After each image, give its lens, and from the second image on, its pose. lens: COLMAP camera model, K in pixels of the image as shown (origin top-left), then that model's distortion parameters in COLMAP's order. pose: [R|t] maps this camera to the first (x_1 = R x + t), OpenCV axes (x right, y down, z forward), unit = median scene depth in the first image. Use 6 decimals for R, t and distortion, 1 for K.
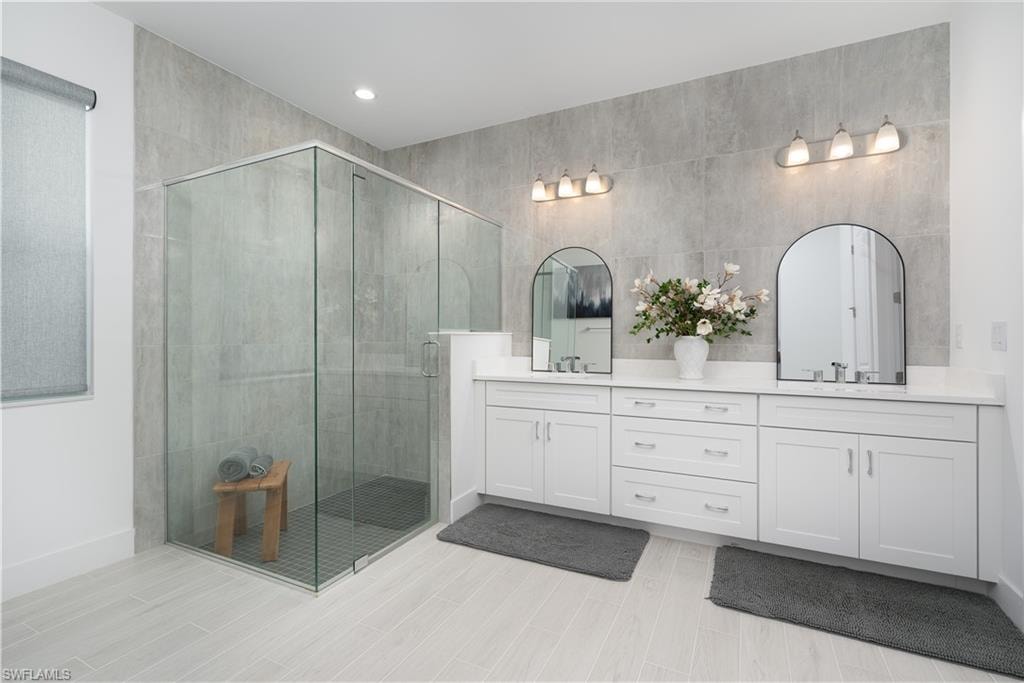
lens RADIAL K [[472.6, 0, 510.8], [0, 472.6, 334.9], [0, 0, 1]] dist [-0.000400, 0.000099]
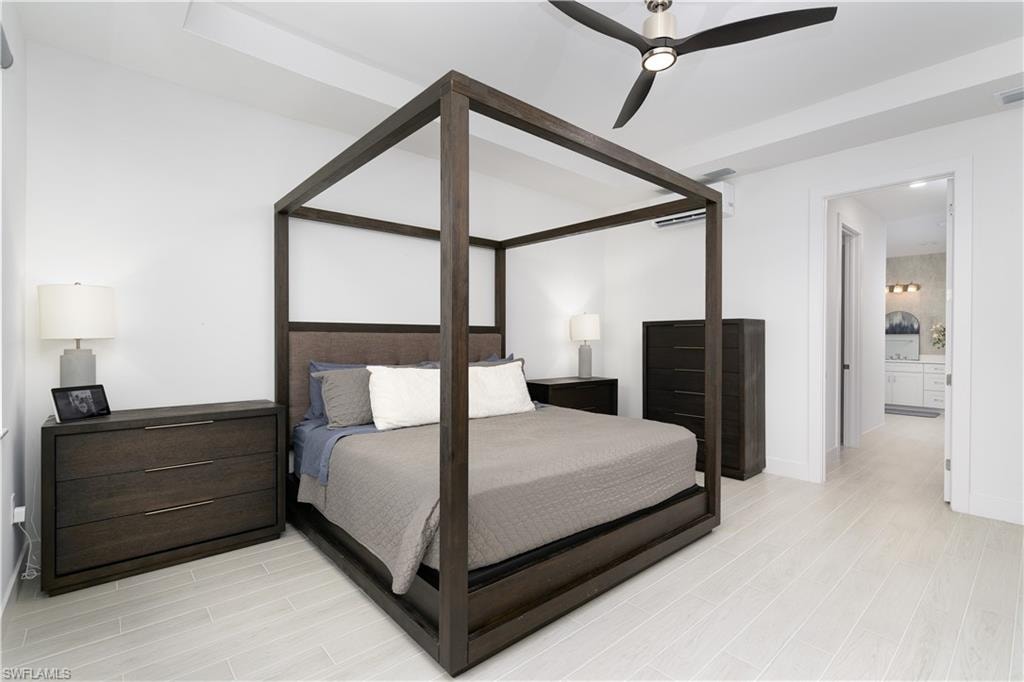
lens RADIAL K [[468.0, 0, 512.0], [0, 468.0, 341.0], [0, 0, 1]] dist [-0.000770, 0.000136]
pose [[0.925864, 0.005614, -0.377816, -1.029120], [-0.004095, 0.999980, 0.004824, -0.032808], [0.377835, -0.002919, 0.925868, -2.585560]]
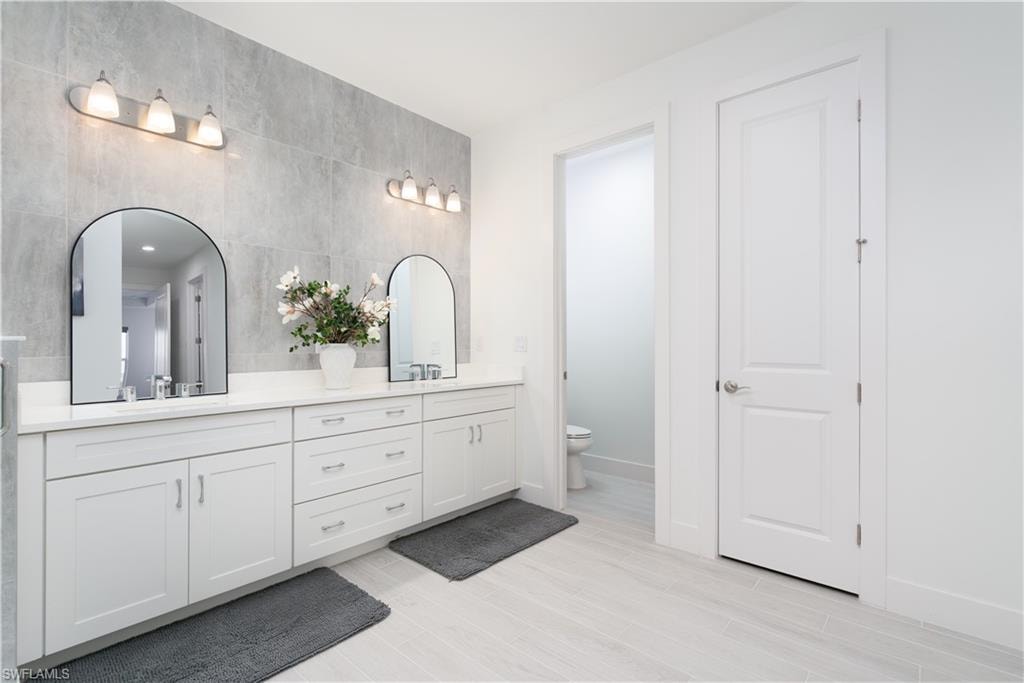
lens RADIAL K [[468.0, 0, 512.0], [0, 468.0, 341.5], [0, 0, 1]] dist [-0.000770, 0.000136]
pose [[0.262097, 0.002894, 0.965037, -0.440096], [0.000041, 0.999995, -0.003010, 0.001209], [-0.965041, 0.000828, 0.262096, 0.418911]]
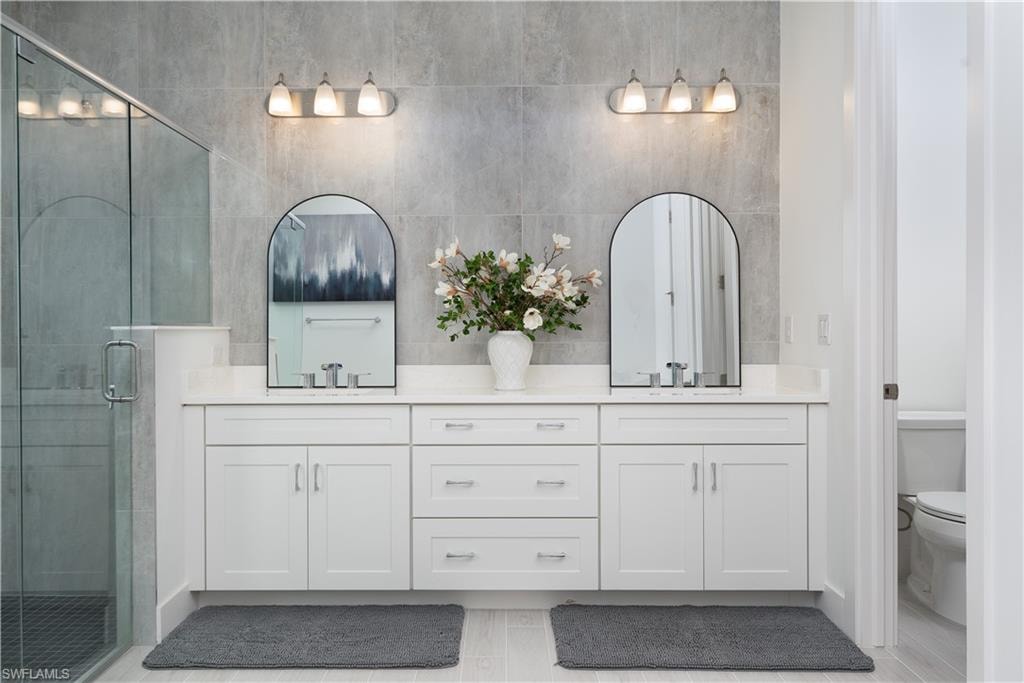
lens RADIAL K [[830.1, 0, 501.5], [0, 830.1, 338.1], [0, 0, 1]] dist [0.008022, 0.000285]
pose [[0.895896, -0.008148, 0.444189, -0.201480], [0.003470, 0.999930, 0.011345, -0.001287], [-0.444250, -0.008623, 0.895861, -0.142570]]
